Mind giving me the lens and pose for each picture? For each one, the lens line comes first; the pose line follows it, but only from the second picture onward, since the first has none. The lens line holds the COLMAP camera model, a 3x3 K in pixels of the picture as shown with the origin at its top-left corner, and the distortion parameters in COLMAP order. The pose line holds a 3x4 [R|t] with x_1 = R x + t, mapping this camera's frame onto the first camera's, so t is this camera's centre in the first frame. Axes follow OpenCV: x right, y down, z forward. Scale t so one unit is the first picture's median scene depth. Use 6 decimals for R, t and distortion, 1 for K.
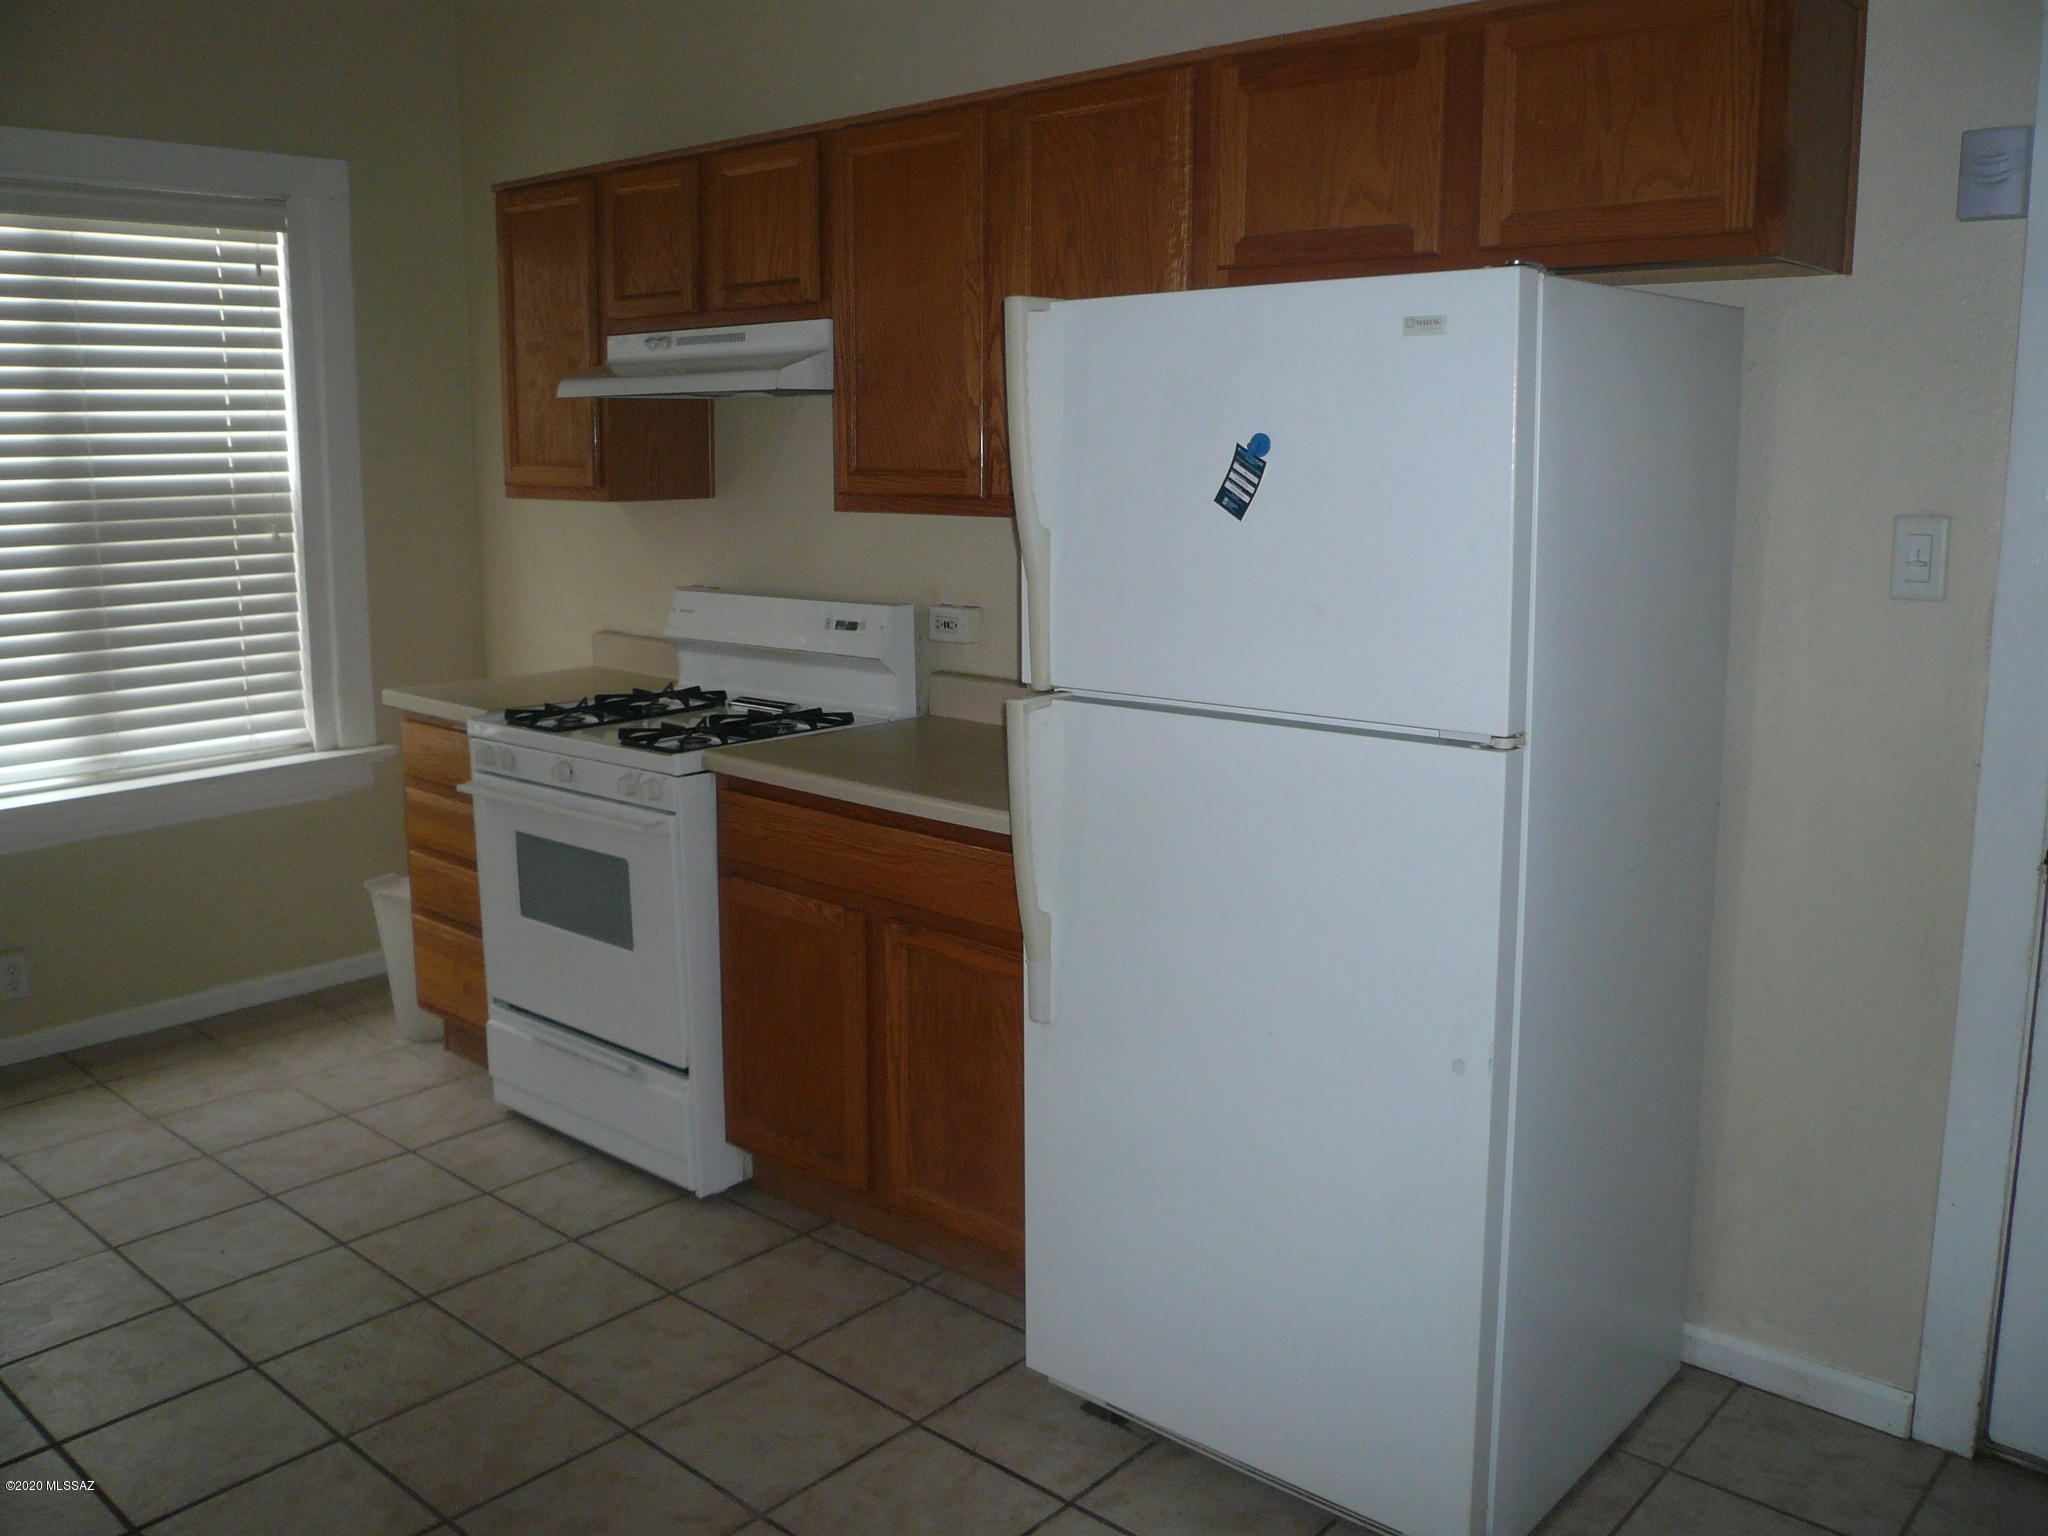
lens RADIAL K [[1714.1, 0, 1029.6], [0, 1714.1, 737.2], [0, 0, 1]] dist [-0.095712, 0.070403]
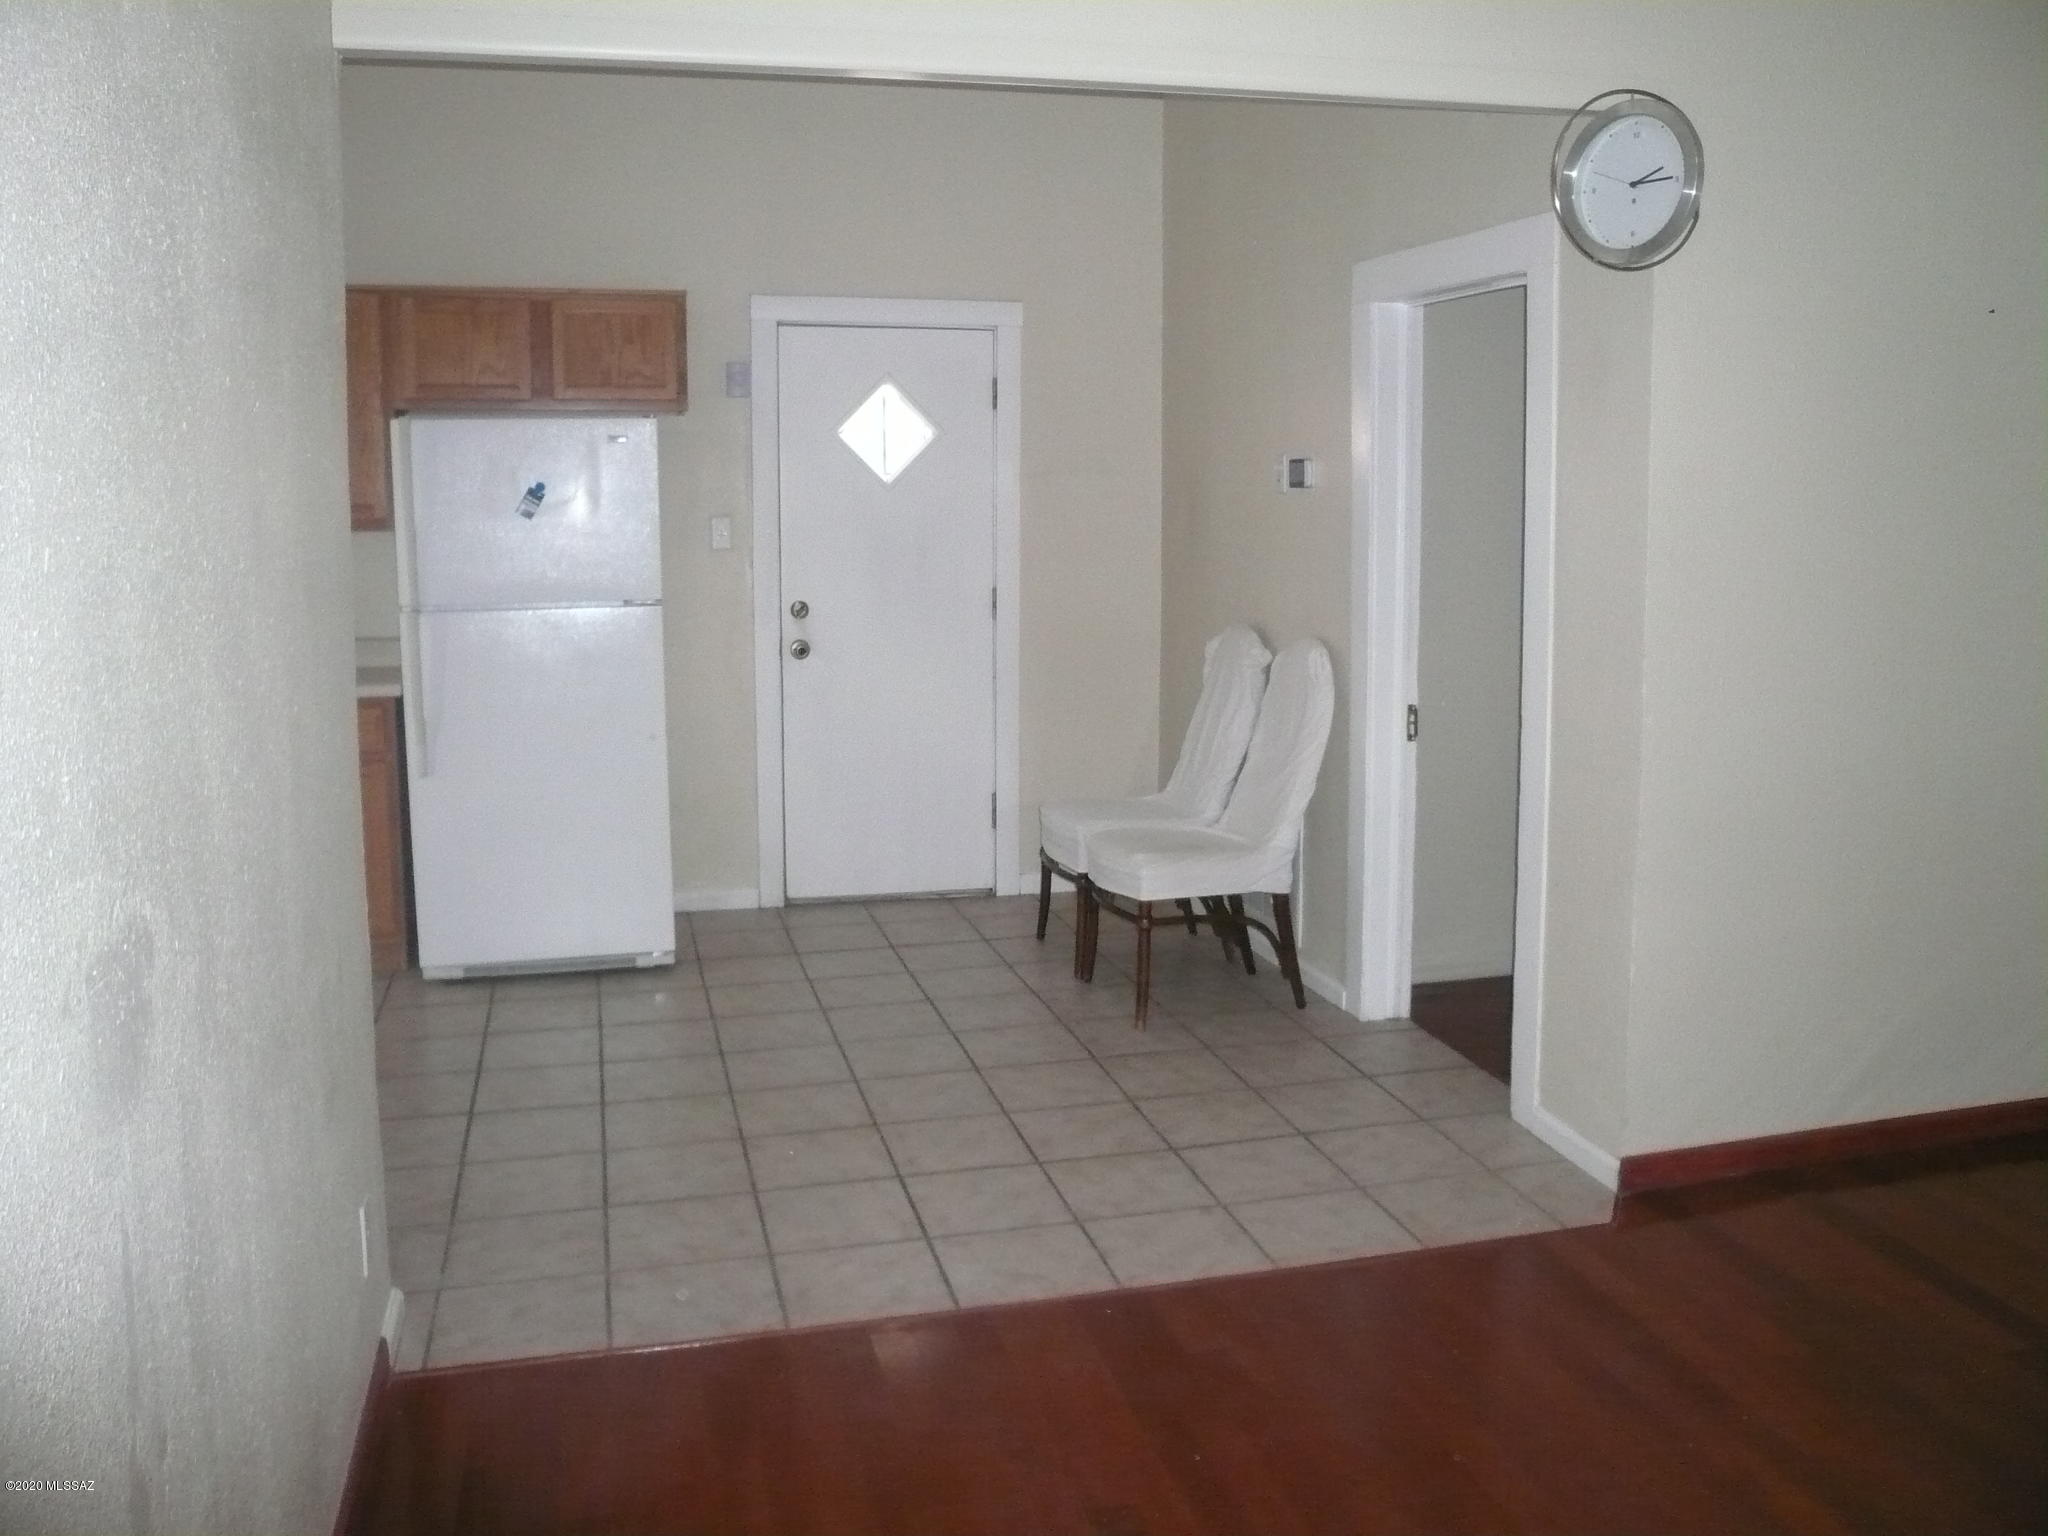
lens RADIAL K [[1714.1, 0, 1029.6], [0, 1714.1, 737.2], [0, 0, 1]] dist [-0.095712, 0.070403]
pose [[0.561630, -0.118320, 0.818885, -0.872098], [0.143954, 0.988601, 0.044111, 0.097472], [-0.814770, 0.093107, 0.572260, -0.511256]]
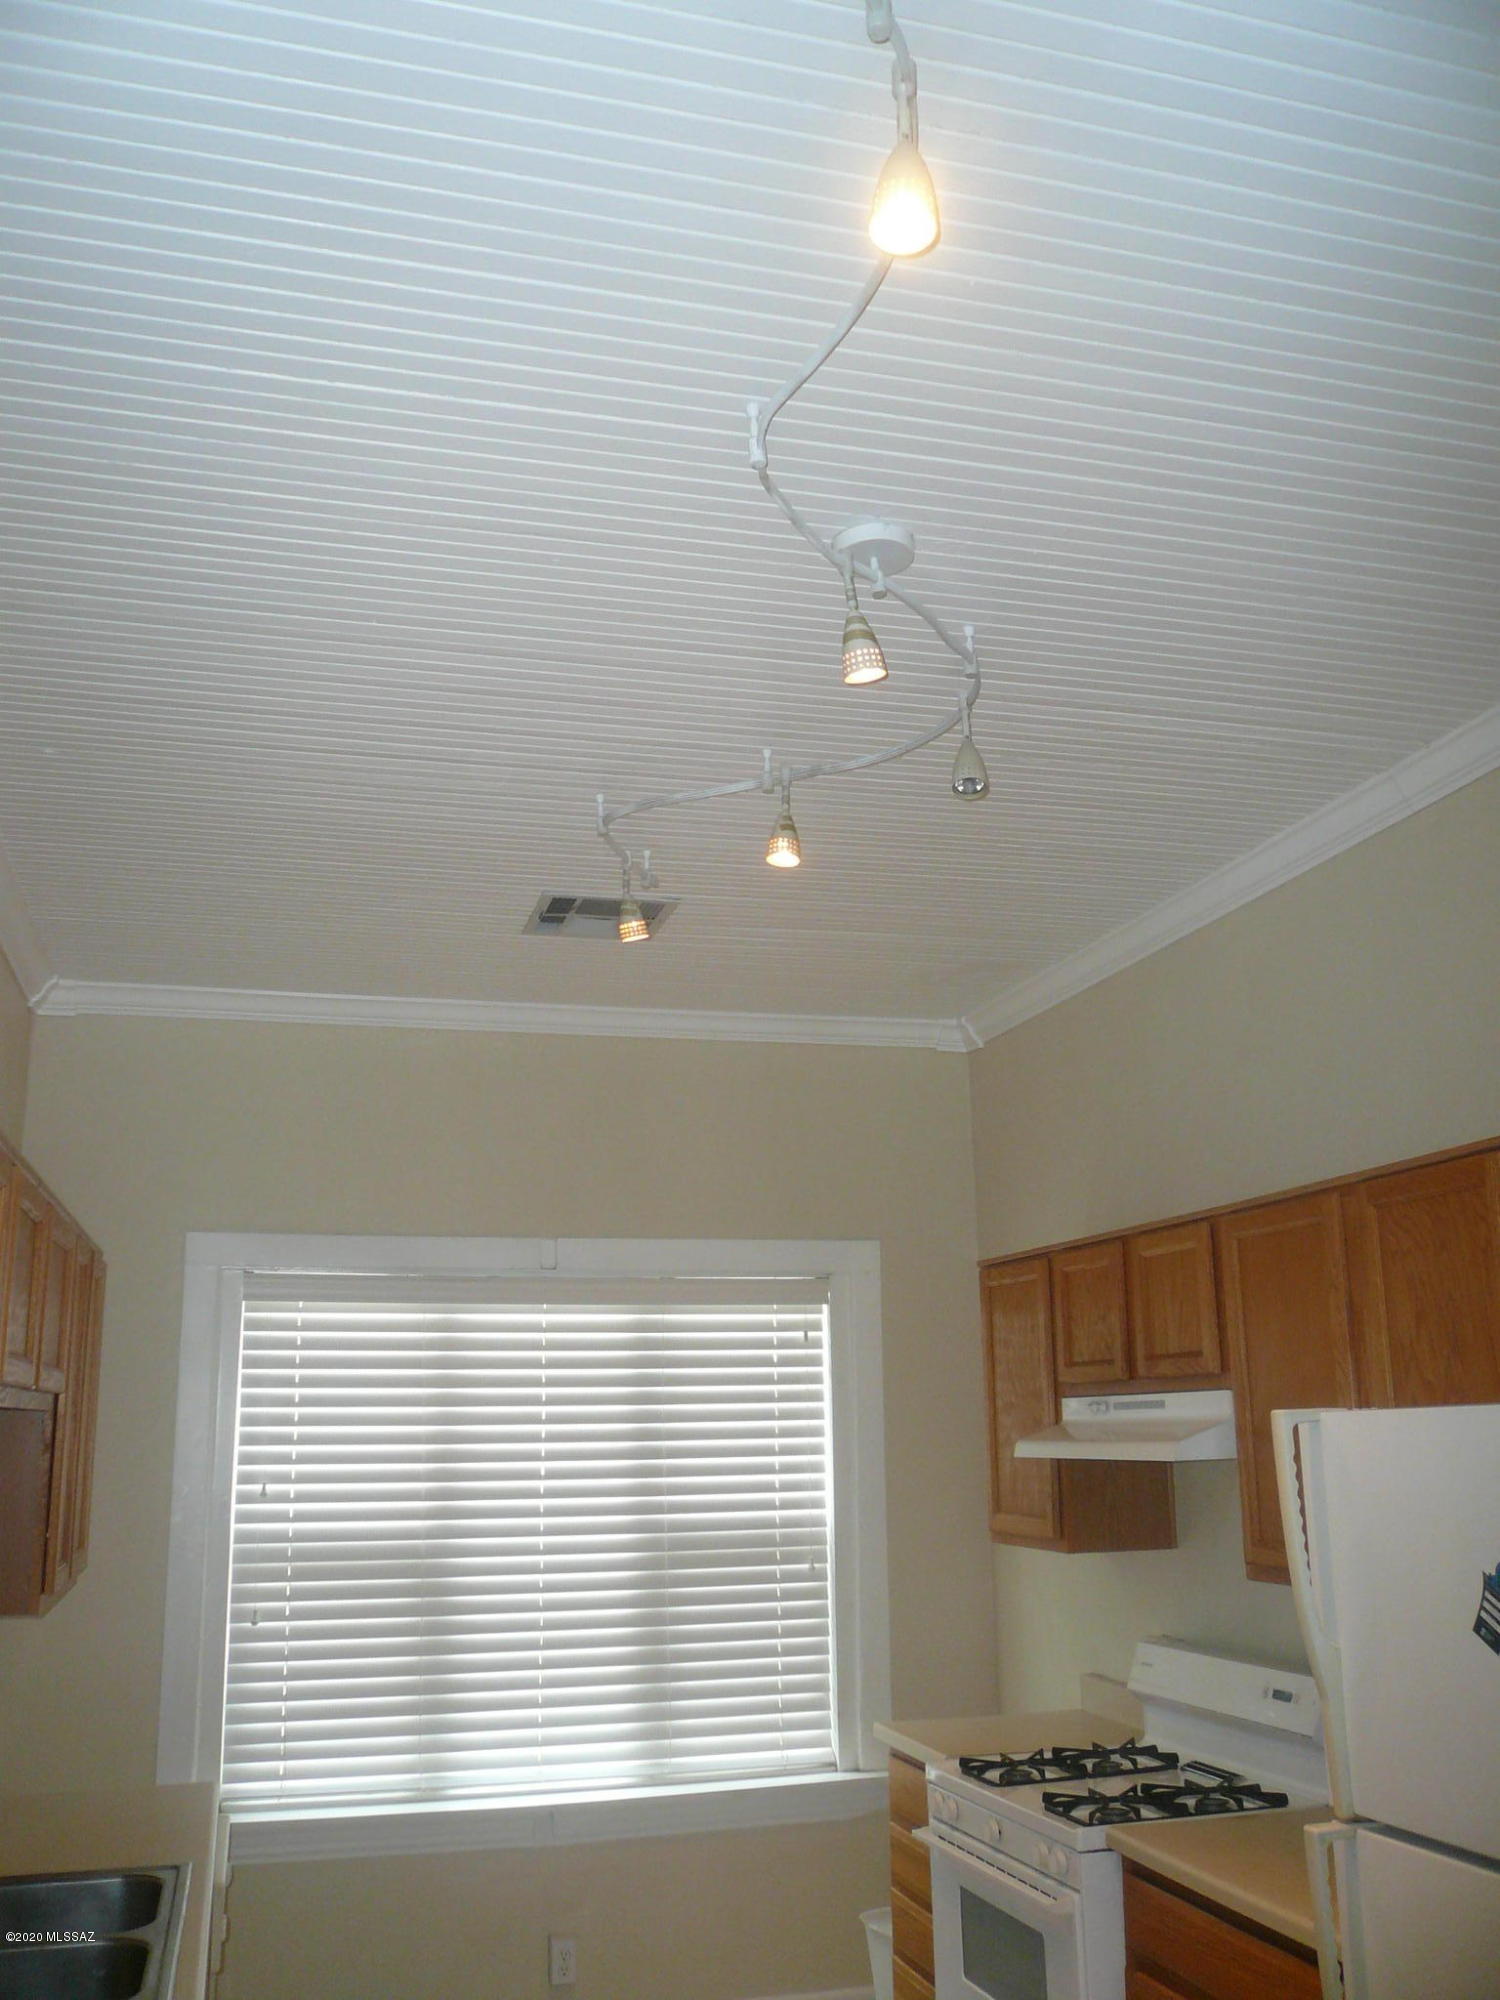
lens RADIAL K [[1674.0, 0, 717.3], [0, 1674.0, 999.3], [0, 0, 1]] dist [-0.095712, 0.070403]
pose [[0.836555, -0.144162, -0.528577, 0.168776], [-0.081556, 0.921247, -0.380333, -0.048467], [0.541779, 0.361278, 0.758916, -0.025821]]
